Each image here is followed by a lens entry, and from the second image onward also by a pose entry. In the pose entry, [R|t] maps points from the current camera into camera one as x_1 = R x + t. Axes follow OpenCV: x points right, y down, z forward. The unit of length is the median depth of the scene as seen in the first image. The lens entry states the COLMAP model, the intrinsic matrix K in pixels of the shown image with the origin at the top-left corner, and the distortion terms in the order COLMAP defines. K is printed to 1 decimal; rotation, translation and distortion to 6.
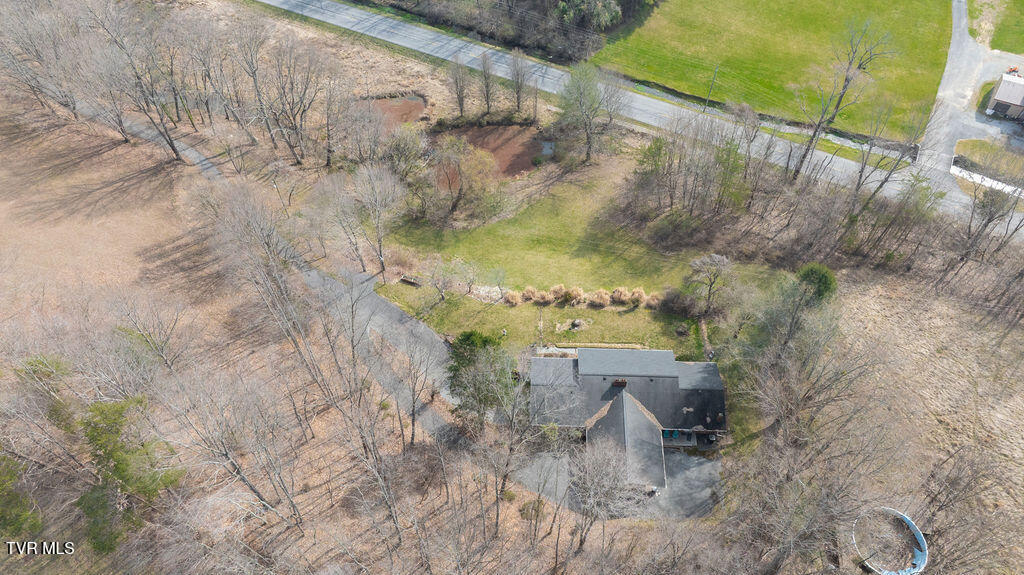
lens RADIAL K [[720.5, 0, 507.4], [0, 720.5, 282.5], [0, 0, 1]] dist [-0.029050, 0.022868]
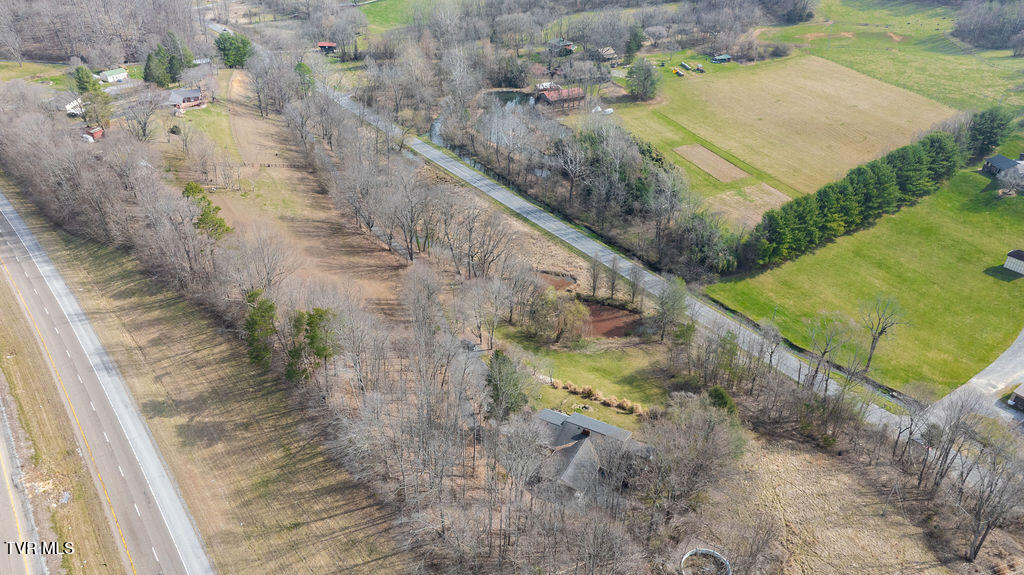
lens RADIAL K [[720.5, 0, 504.0], [0, 720.5, 290.6], [0, 0, 1]] dist [-0.029050, 0.022868]
pose [[0.897789, 0.249356, -0.363036, 0.306654], [-0.357544, 0.893961, -0.270177, 0.221207], [0.257170, 0.372364, 0.891745, -0.353249]]
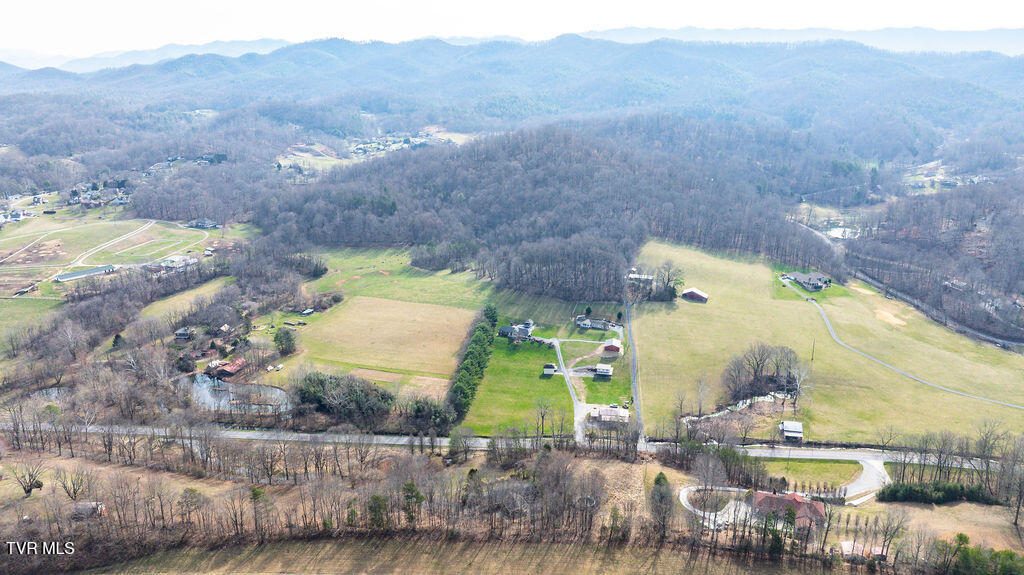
lens RADIAL K [[720.5, 0, 508.0], [0, 720.5, 287.1], [0, 0, 1]] dist [-0.029050, 0.022868]
pose [[0.916112, -0.099249, 0.388443, -0.705608], [0.312149, 0.784583, -0.535716, 0.789142], [-0.251596, 0.612028, 0.749747, -1.418679]]
